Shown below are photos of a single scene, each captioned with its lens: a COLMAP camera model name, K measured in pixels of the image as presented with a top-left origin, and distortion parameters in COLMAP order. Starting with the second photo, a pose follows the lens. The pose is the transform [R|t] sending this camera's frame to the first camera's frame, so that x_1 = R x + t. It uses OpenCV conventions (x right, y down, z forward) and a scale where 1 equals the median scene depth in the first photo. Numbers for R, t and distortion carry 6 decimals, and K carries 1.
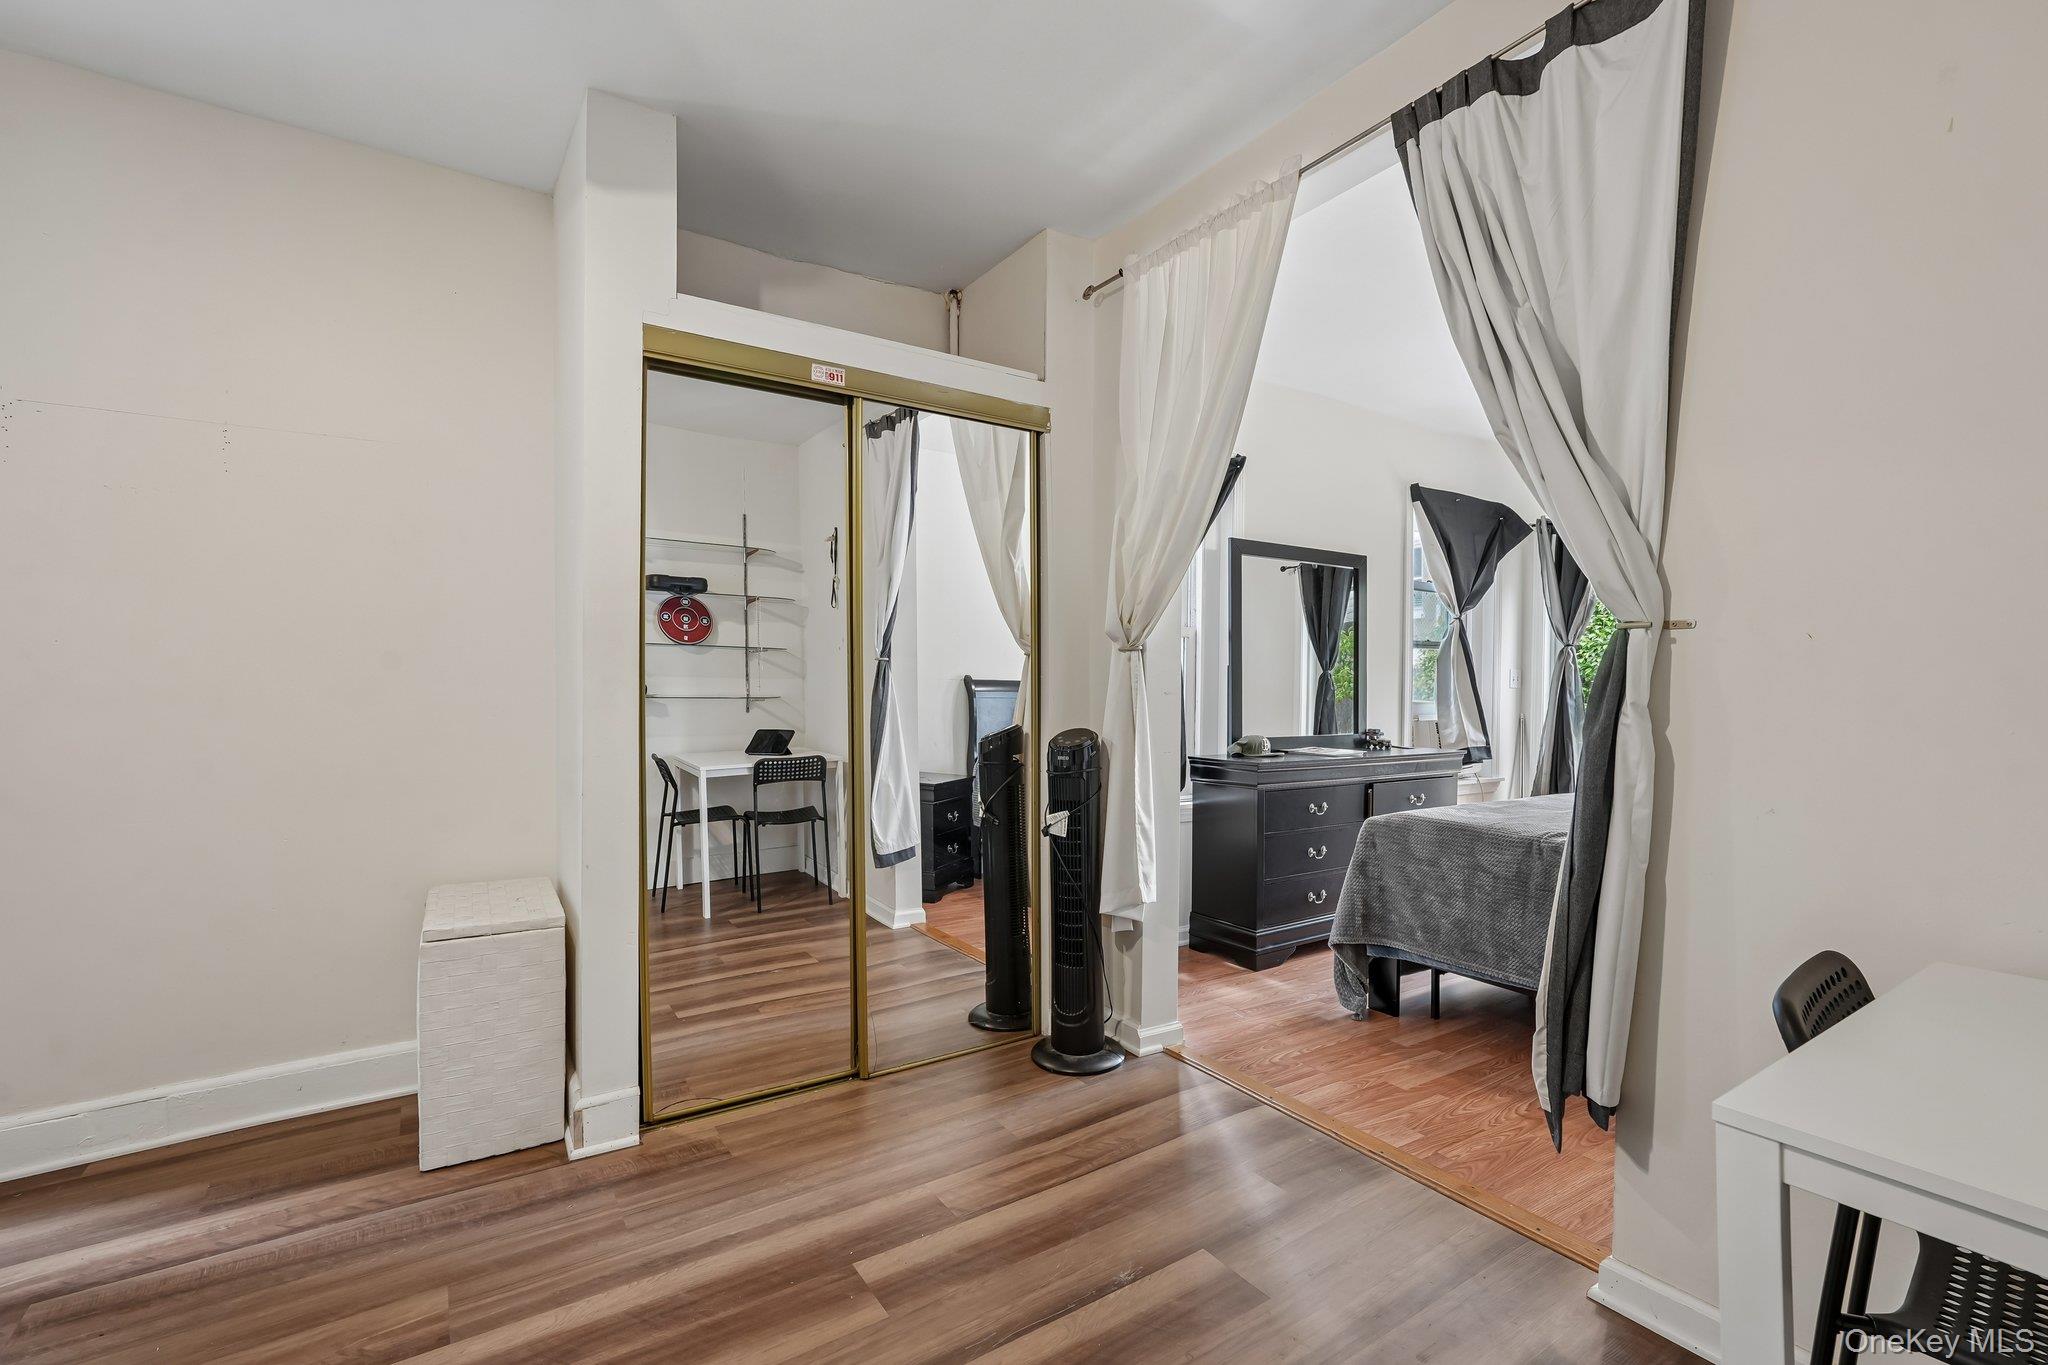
lens RADIAL K [[921.3, 0, 1030.6], [0, 921.3, 698.3], [0, 0, 1]] dist [-0.002386, 0.006078]
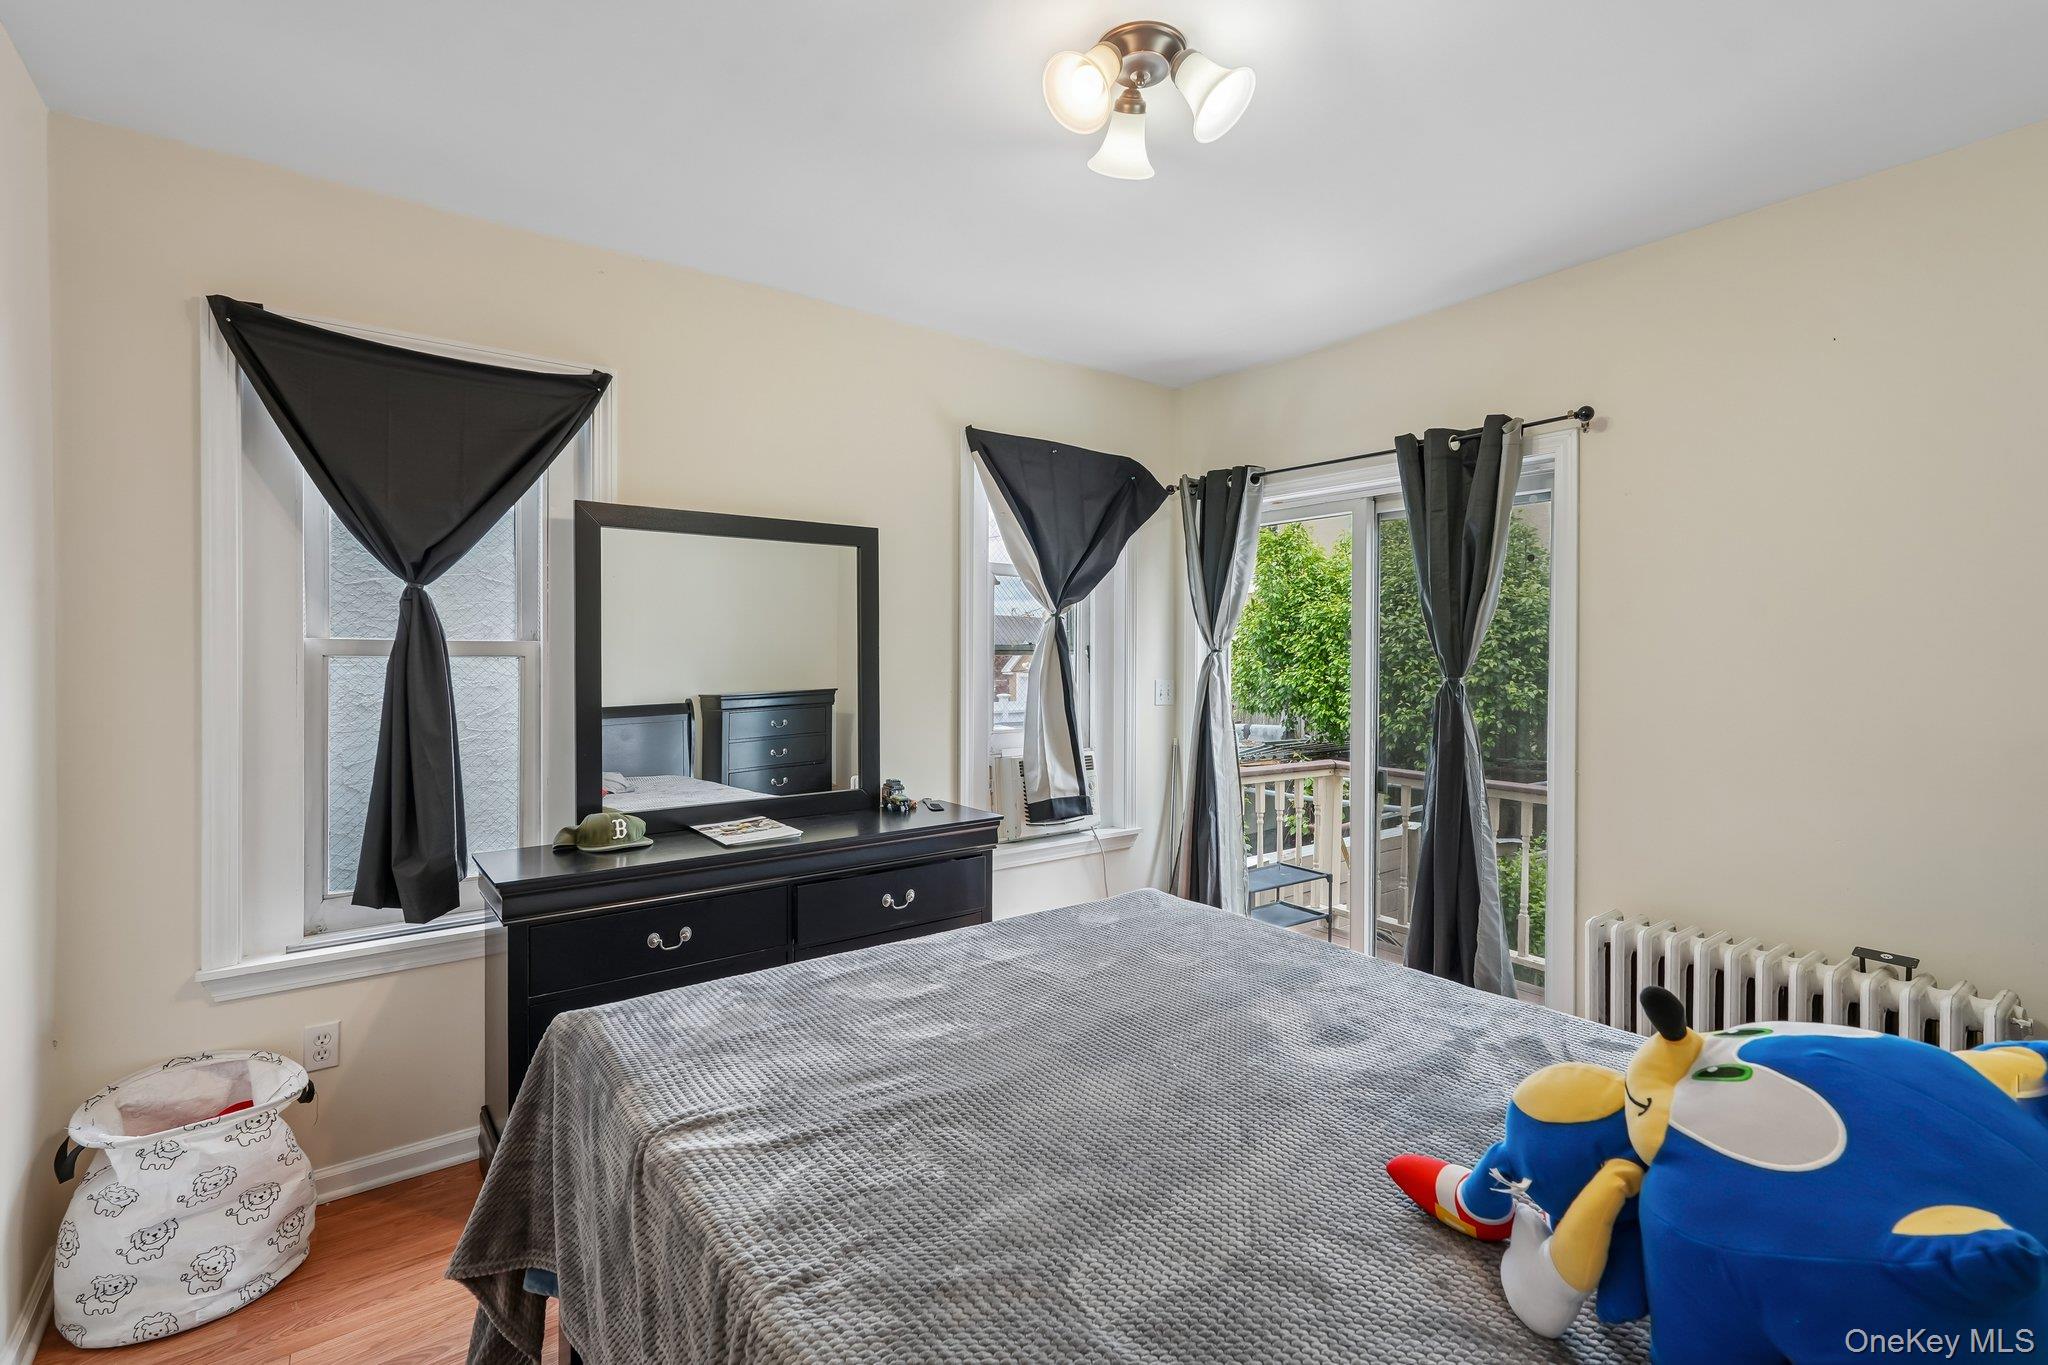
lens RADIAL K [[921.3, 0, 1009.0], [0, 921.3, 663.6], [0, 0, 1]] dist [-0.002386, 0.006078]
pose [[0.997983, -0.004571, 0.063321, 0.419764], [0.004814, 0.999982, -0.003684, -0.051171], [-0.063303, 0.003981, 0.997986, 0.310372]]
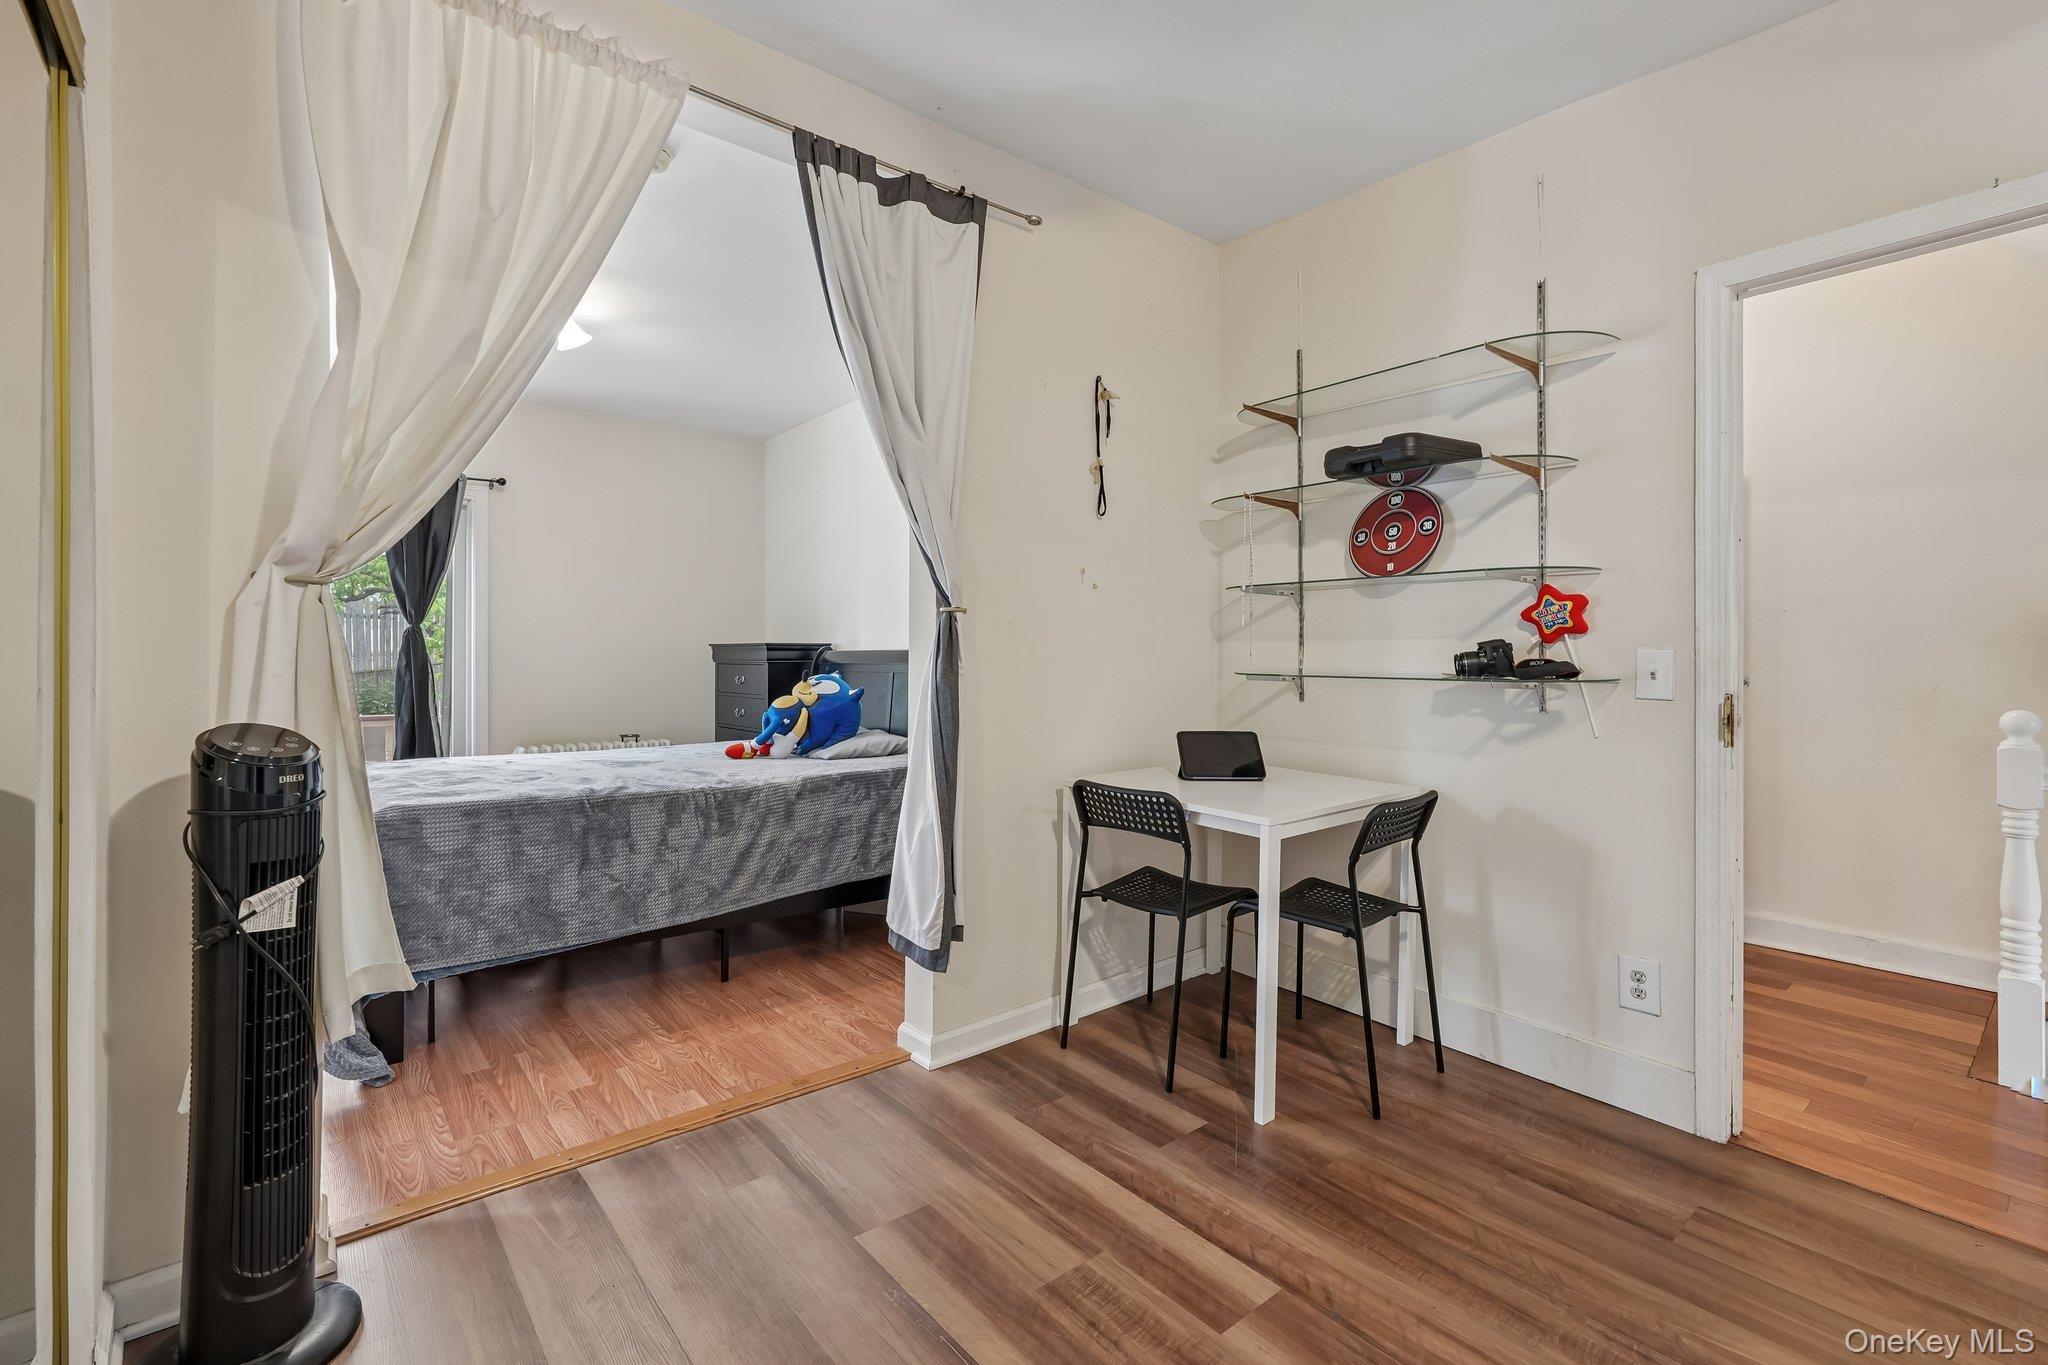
lens RADIAL K [[921.3, 0, 1024.7], [0, 921.3, 654.2], [0, 0, 1]] dist [-0.002386, 0.006078]
pose [[-0.101522, -0.001457, 0.994832, -0.313847], [0.012627, 0.999916, 0.002753, -0.002742], [-0.994753, 0.012841, -0.101495, 0.366960]]
